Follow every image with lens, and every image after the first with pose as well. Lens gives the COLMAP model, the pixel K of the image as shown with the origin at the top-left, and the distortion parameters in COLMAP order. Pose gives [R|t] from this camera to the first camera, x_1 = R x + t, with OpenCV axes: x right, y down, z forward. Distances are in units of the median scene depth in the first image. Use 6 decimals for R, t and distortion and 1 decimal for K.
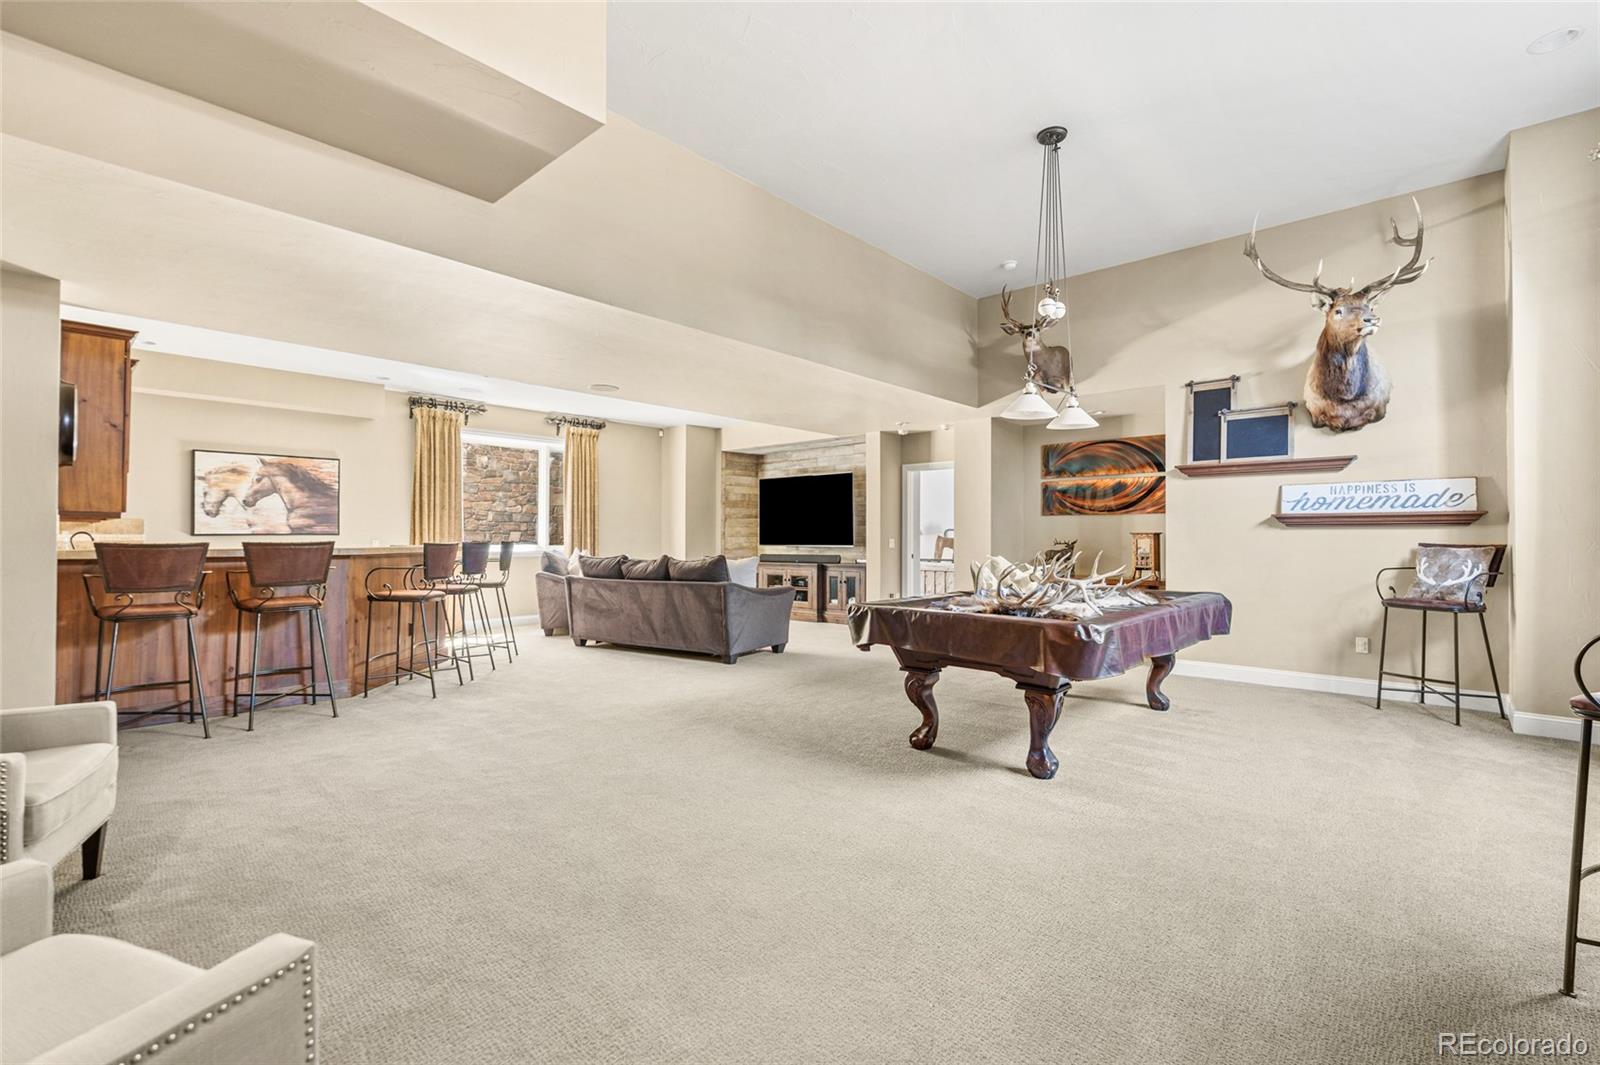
lens RADIAL K [[713.1, 0, 797.2], [0, 713.1, 533.6], [0, 0, 1]] dist [-0.005816, 0.000147]
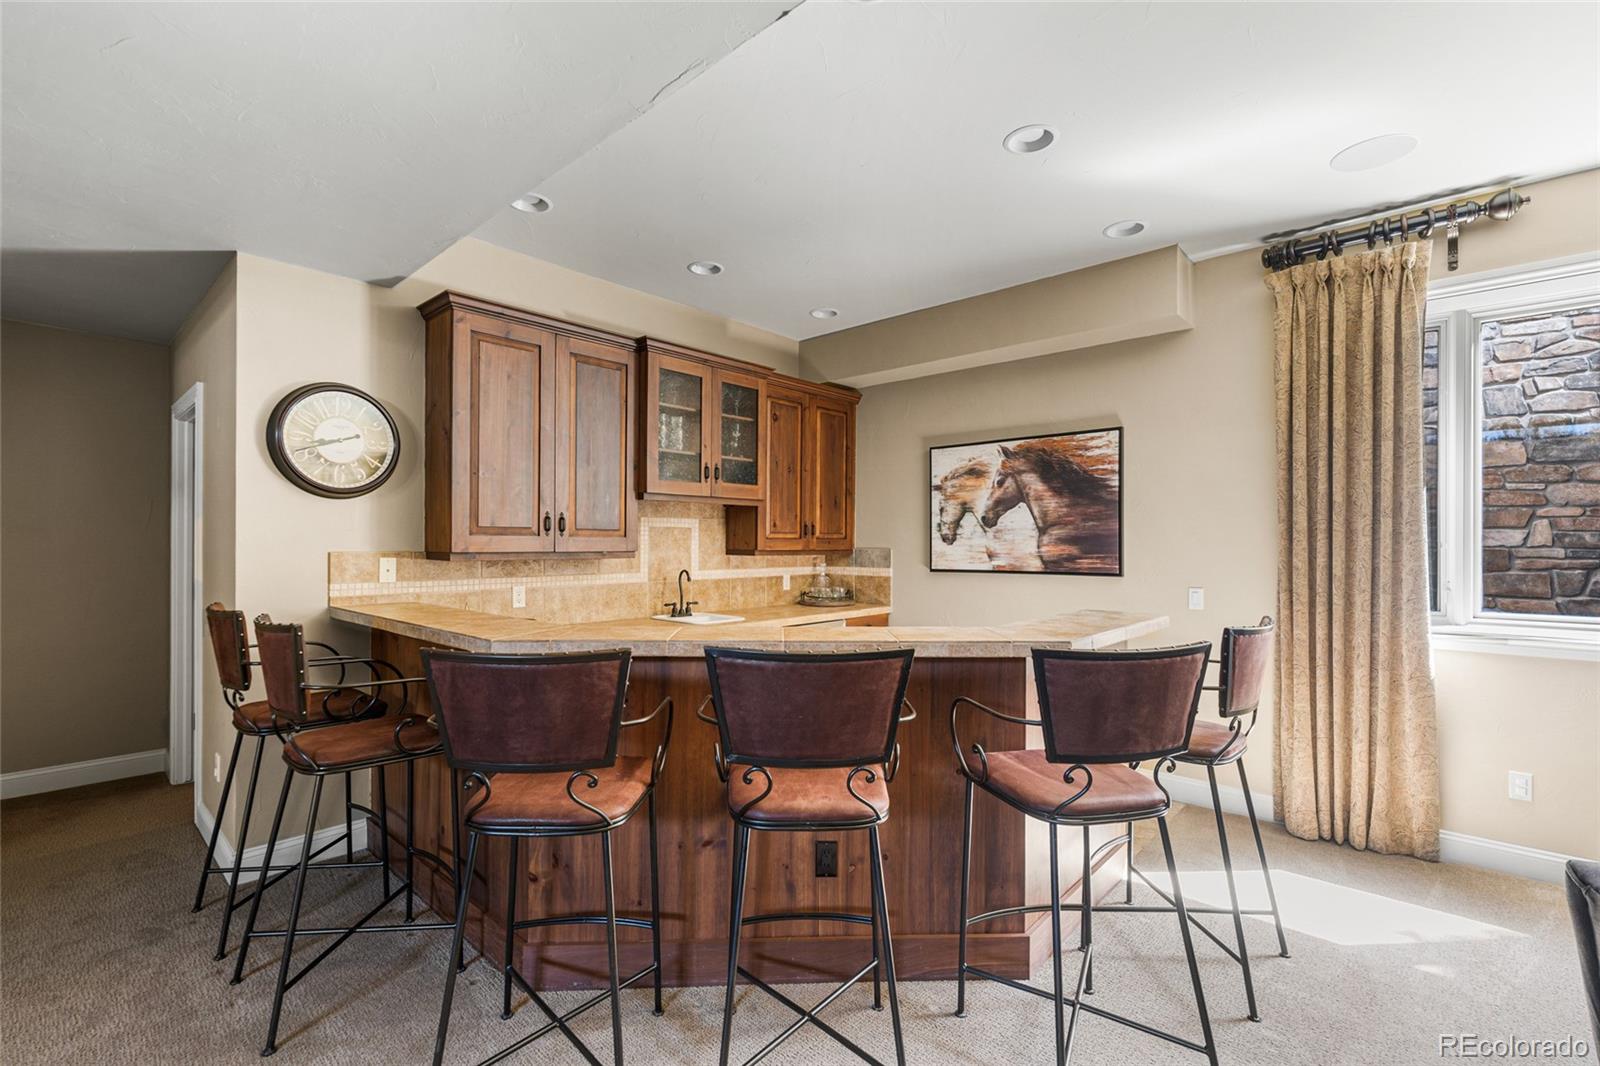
lens RADIAL K [[713.1, 0, 797.6], [0, 713.1, 541.1], [0, 0, 1]] dist [-0.005816, 0.000147]
pose [[0.007588, -0.002290, -0.999969, -0.147173], [0.004467, 0.999987, -0.002257, -0.024608], [0.999961, -0.004450, 0.007598, 0.825757]]
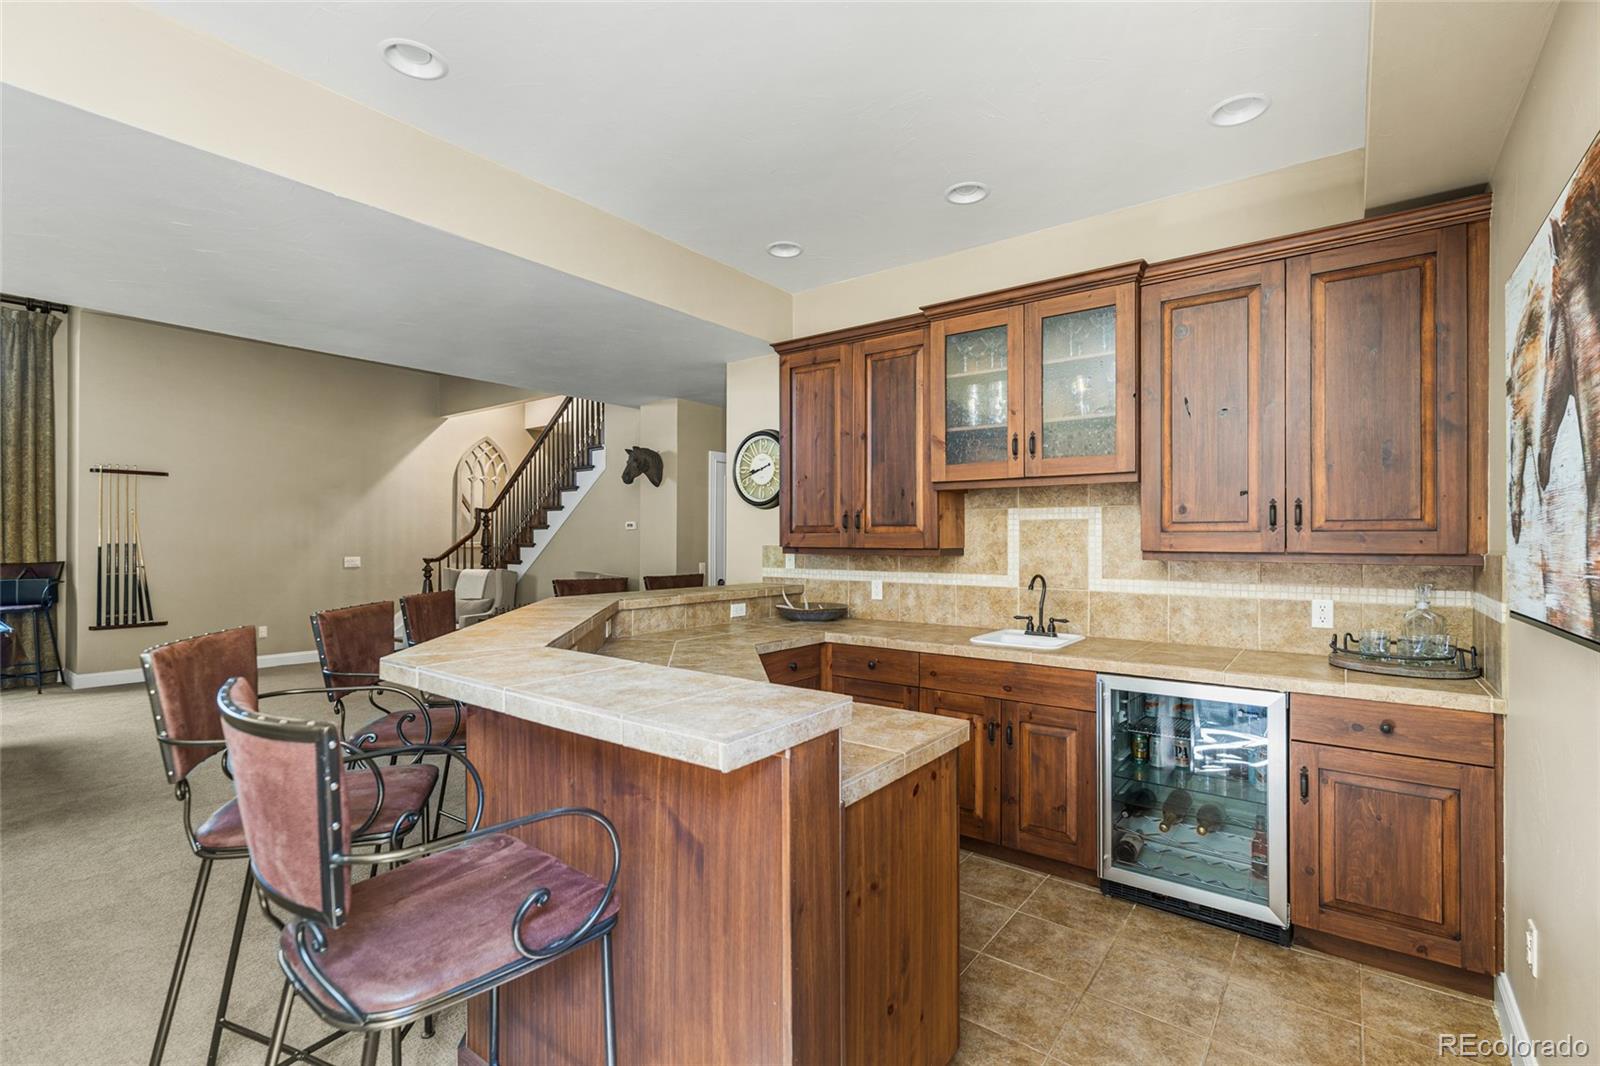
lens RADIAL K [[713.1, 0, 801.0], [0, 713.1, 537.7], [0, 0, 1]] dist [-0.005816, 0.000147]
pose [[-0.995506, -0.001667, -0.094683, -0.763764], [-0.000984, 0.999973, -0.007255, -0.021932], [0.094692, -0.007129, -0.995481, 1.364444]]
